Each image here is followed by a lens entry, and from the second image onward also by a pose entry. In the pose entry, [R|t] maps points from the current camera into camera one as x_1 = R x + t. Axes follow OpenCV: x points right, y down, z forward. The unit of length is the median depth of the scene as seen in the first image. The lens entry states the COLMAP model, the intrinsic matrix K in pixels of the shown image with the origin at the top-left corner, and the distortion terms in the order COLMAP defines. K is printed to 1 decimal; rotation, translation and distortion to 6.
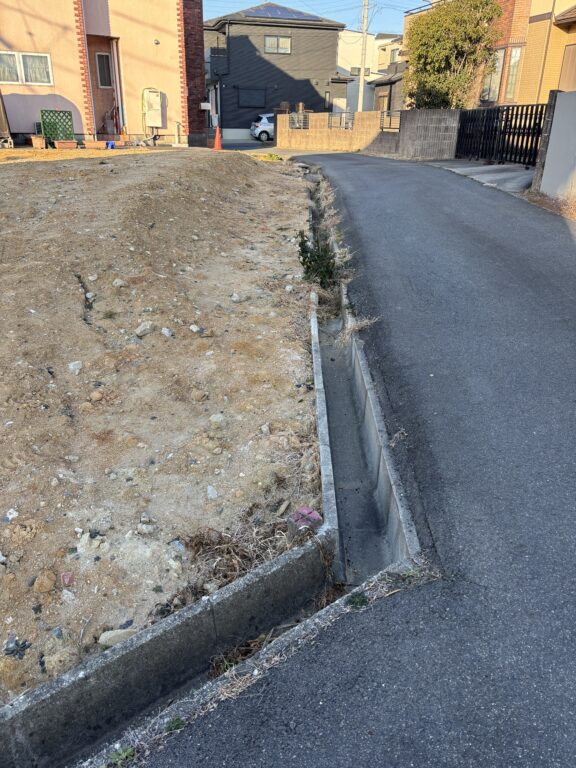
lens RADIAL K [[582.9, 0, 286.8], [0, 582.9, 387.9], [0, 0, 1]] dist [0.043059, -0.051015]
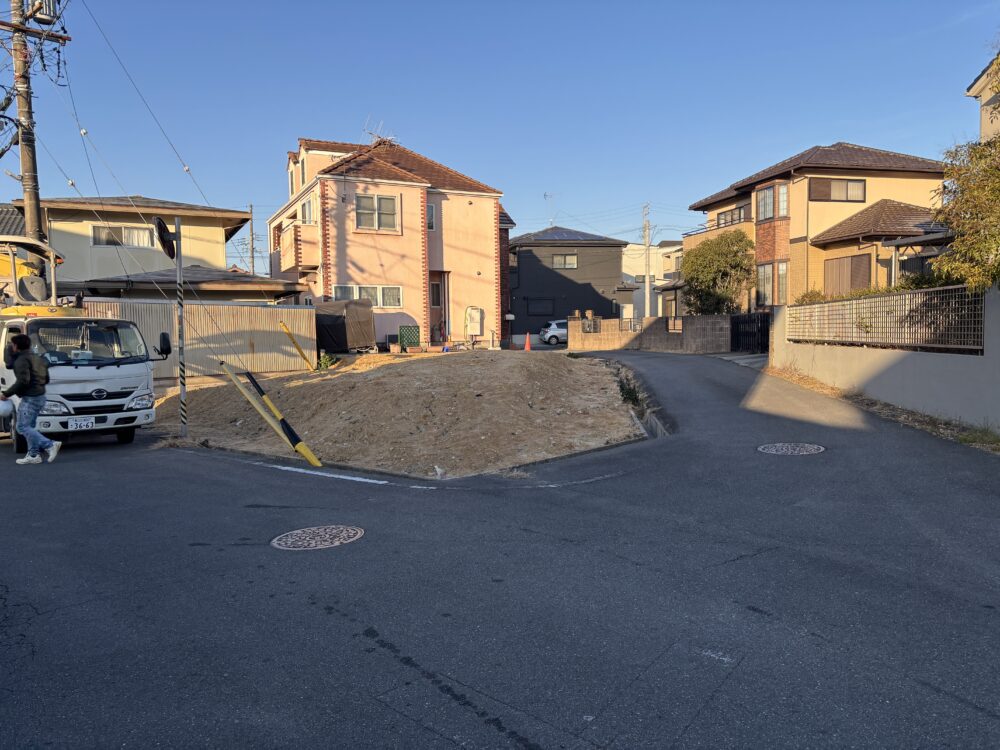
lens RADIAL K [[759.0, 0, 494.2], [0, 759.0, 372.0], [0, 0, 1]] dist [0.043059, -0.051015]
pose [[0.995770, -0.025396, -0.088303, -0.046857], [-0.007894, 0.933845, -0.357592, 0.169623], [0.091543, 0.356776, 0.929694, -0.386484]]
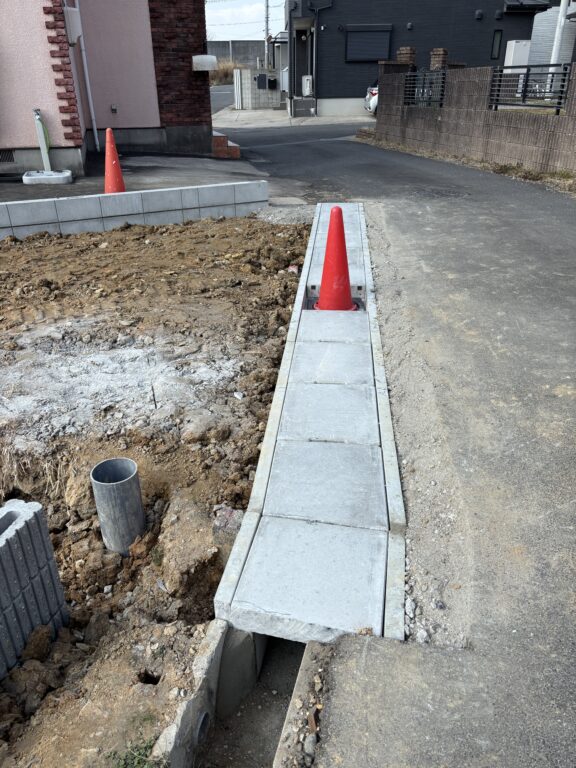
lens RADIAL K [[582.9, 0, 289.8], [0, 582.9, 386.6], [0, 0, 1]] dist [0.043059, -0.051015]
pose [[0.968877, 0.084374, -0.232718, 0.055441], [-0.071546, 0.995443, 0.063036, -0.307591], [0.236976, -0.044424, 0.970499, 0.654875]]
